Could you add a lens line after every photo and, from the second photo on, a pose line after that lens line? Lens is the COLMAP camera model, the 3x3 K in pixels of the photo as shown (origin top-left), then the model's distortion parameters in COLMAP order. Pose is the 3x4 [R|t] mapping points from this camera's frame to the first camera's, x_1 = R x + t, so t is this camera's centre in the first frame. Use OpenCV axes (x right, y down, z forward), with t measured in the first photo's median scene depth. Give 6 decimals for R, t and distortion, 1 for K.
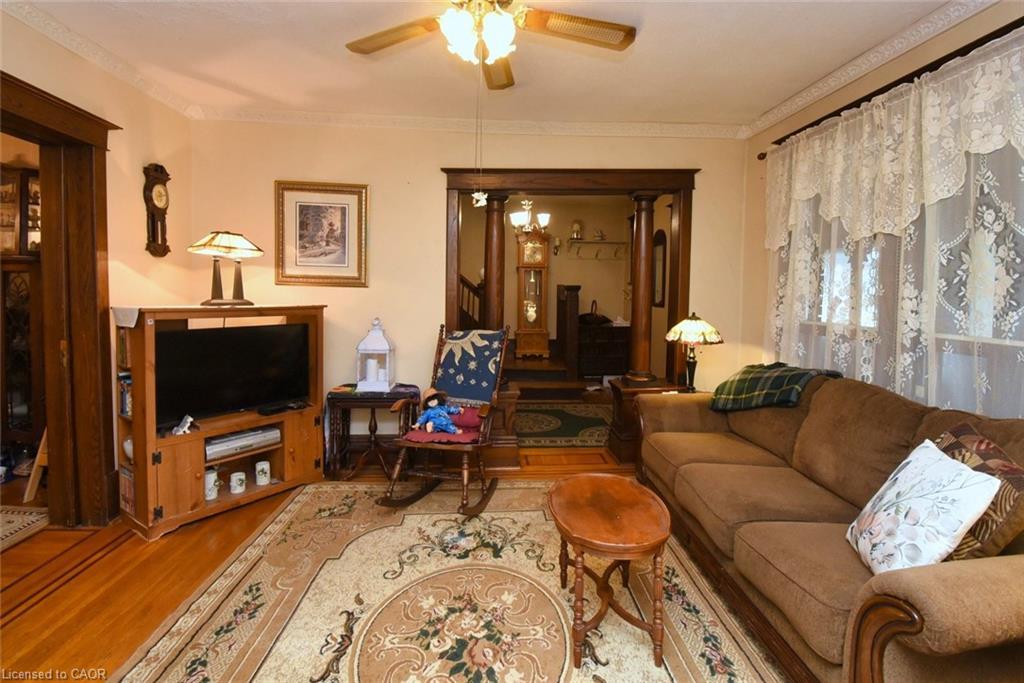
lens RADIAL K [[457.5, 0, 494.1], [0, 457.5, 341.6], [0, 0, 1]] dist [0.022542, -0.026619]
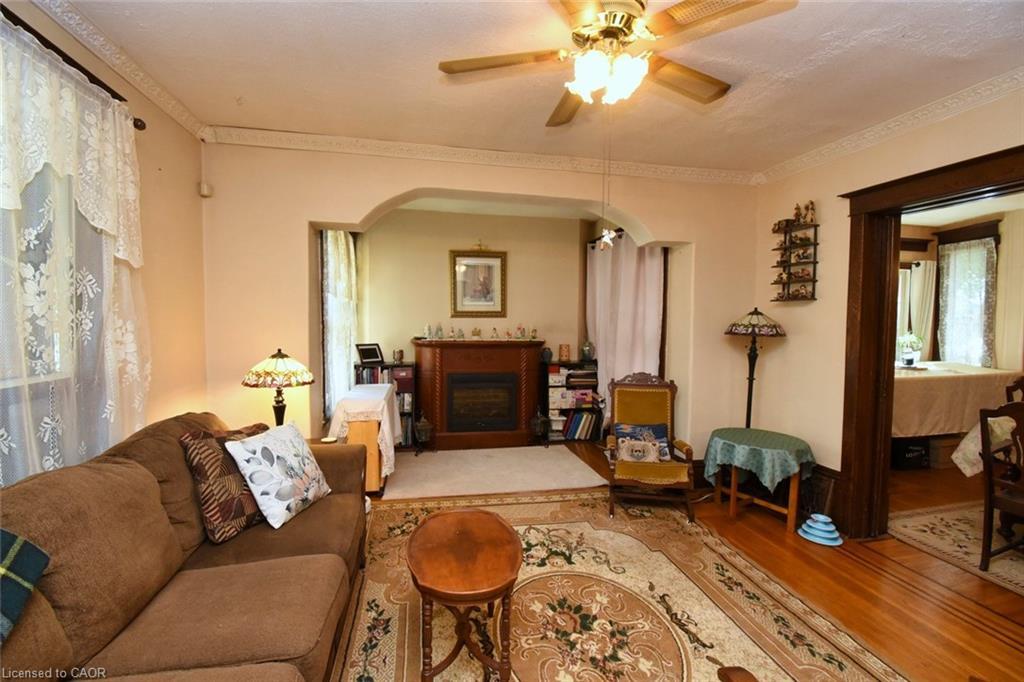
lens RADIAL K [[457.5, 0, 494.1], [0, 457.5, 341.1], [0, 0, 1]] dist [0.022542, -0.026619]
pose [[-0.987577, -0.022024, -0.155586, 0.354236], [-0.043465, 0.989786, 0.135777, -0.224512], [0.151007, 0.140853, -0.978446, 1.953042]]
